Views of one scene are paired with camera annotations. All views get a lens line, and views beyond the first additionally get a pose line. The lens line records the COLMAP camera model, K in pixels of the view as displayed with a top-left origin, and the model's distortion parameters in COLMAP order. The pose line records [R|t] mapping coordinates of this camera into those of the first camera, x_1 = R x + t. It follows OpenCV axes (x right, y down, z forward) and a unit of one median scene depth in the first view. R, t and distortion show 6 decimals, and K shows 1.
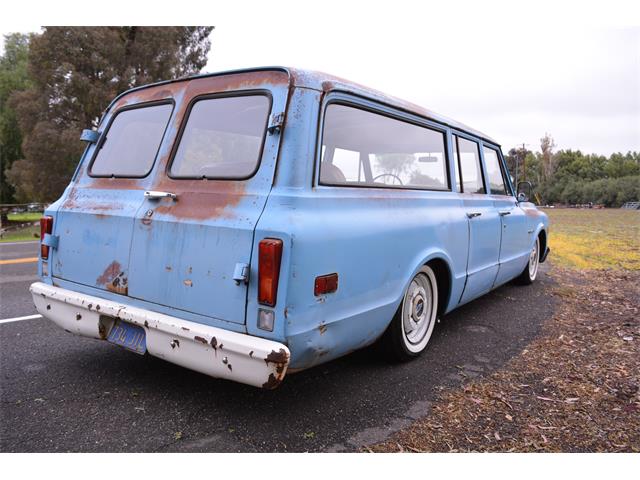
lens RADIAL K [[500.8, 0, 320.7], [0, 500.8, 242.8], [0, 0, 1]] dist [-0.086187, 0.016257]
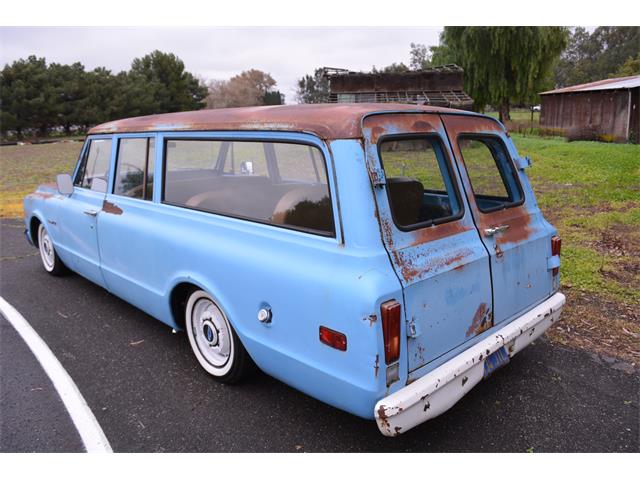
lens RADIAL K [[500.8, 0, 322.5], [0, 500.8, 240.2], [0, 0, 1]] dist [-0.086187, 0.016257]
pose [[0.200863, -0.241333, 0.949428, -1.365277], [0.119166, 0.968002, 0.220843, -0.339564], [-0.972344, 0.068781, 0.223194, 1.040456]]
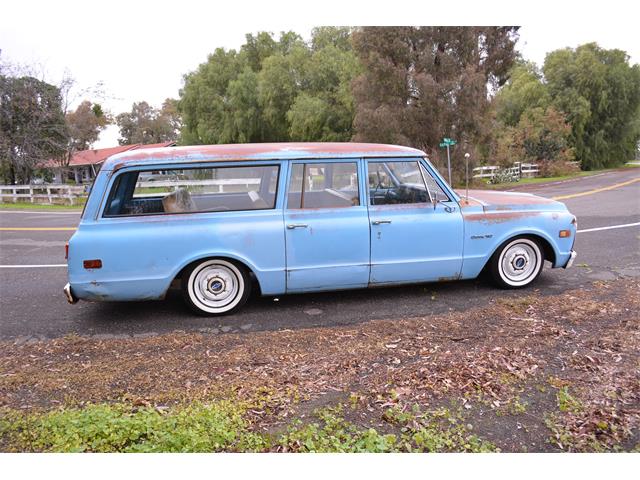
lens RADIAL K [[500.8, 0, 316.9], [0, 500.8, 238.4], [0, 0, 1]] dist [-0.086187, 0.016257]
pose [[0.721146, 0.085407, -0.687499, 1.771925], [-0.027555, 0.995123, 0.094718, -0.211716], [0.692235, -0.049362, 0.719982, 0.093741]]
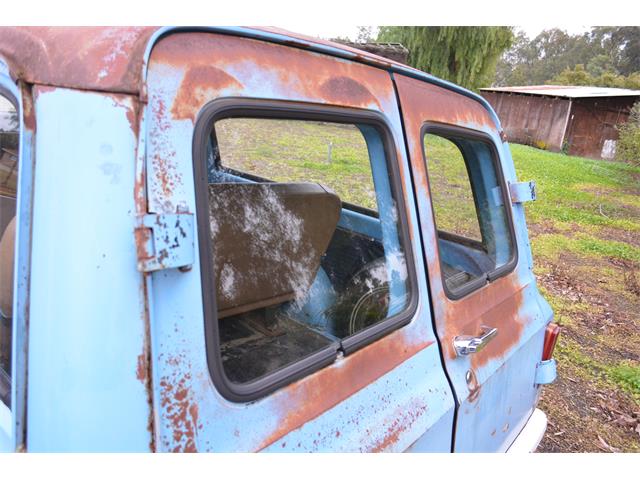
lens RADIAL K [[500.8, 0, 317.4], [0, 500.8, 241.9], [0, 0, 1]] dist [-0.086187, 0.016257]
pose [[0.091992, -0.286507, 0.953652, -0.751880], [-0.035619, 0.956153, 0.290694, -0.316280], [-0.995122, -0.060710, 0.077754, 1.038812]]
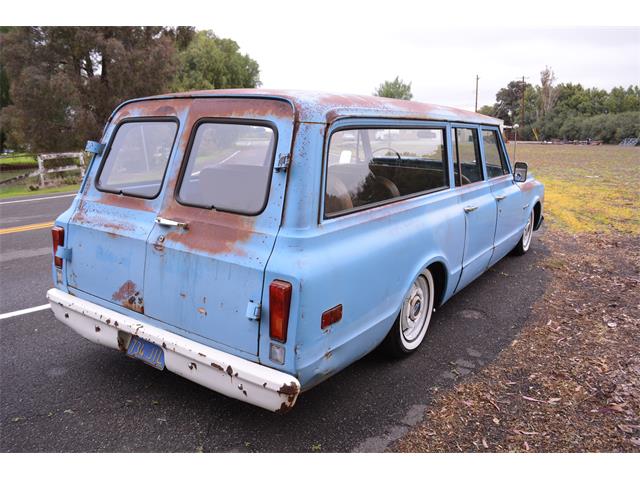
lens RADIAL K [[500.8, 0, 320.2], [0, 500.8, 243.4], [0, 0, 1]] dist [-0.086187, 0.016257]
pose [[0.999941, -0.007604, 0.007707, -0.016735], [0.006524, 0.991283, 0.131592, -0.171036], [-0.008641, -0.131534, 0.991274, -0.037880]]
